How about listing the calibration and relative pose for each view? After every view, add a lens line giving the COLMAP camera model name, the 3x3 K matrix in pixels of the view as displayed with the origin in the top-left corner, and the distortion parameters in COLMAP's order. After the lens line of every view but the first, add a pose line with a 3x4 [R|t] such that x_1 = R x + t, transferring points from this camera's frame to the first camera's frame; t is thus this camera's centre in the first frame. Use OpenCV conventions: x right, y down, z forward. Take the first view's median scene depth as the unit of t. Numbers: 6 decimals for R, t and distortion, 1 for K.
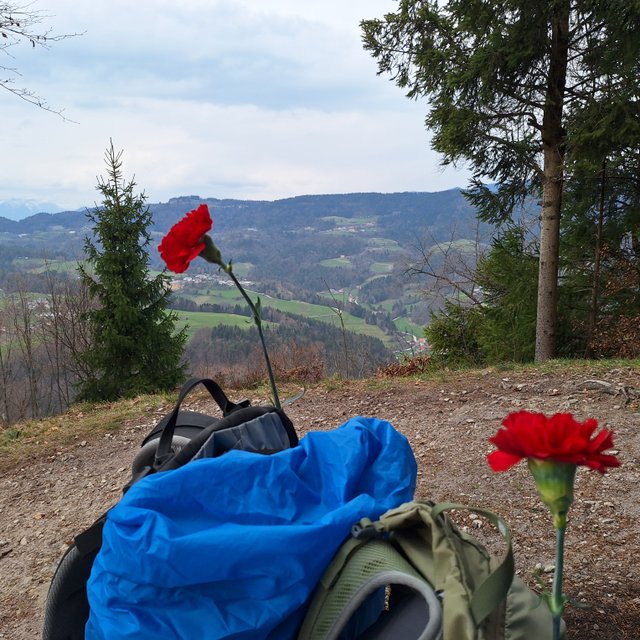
lens RADIAL K [[569.0, 0, 320.0], [0, 569.0, 320.0], [0, 0, 1]] dist [0.084819, -0.084873]
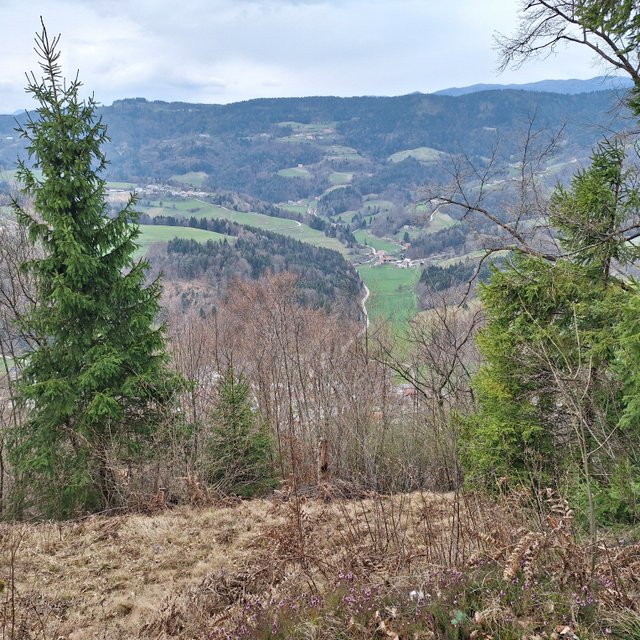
lens RADIAL K [[569.0, 0, 320.0], [0, 569.0, 320.0], [0, 0, 1]] dist [0.084819, -0.084873]
pose [[0.997404, -0.018741, 0.069526, -0.073639], [0.007983, 0.988366, 0.151883, -0.049149], [-0.071564, -0.150934, 0.985950, 0.203916]]
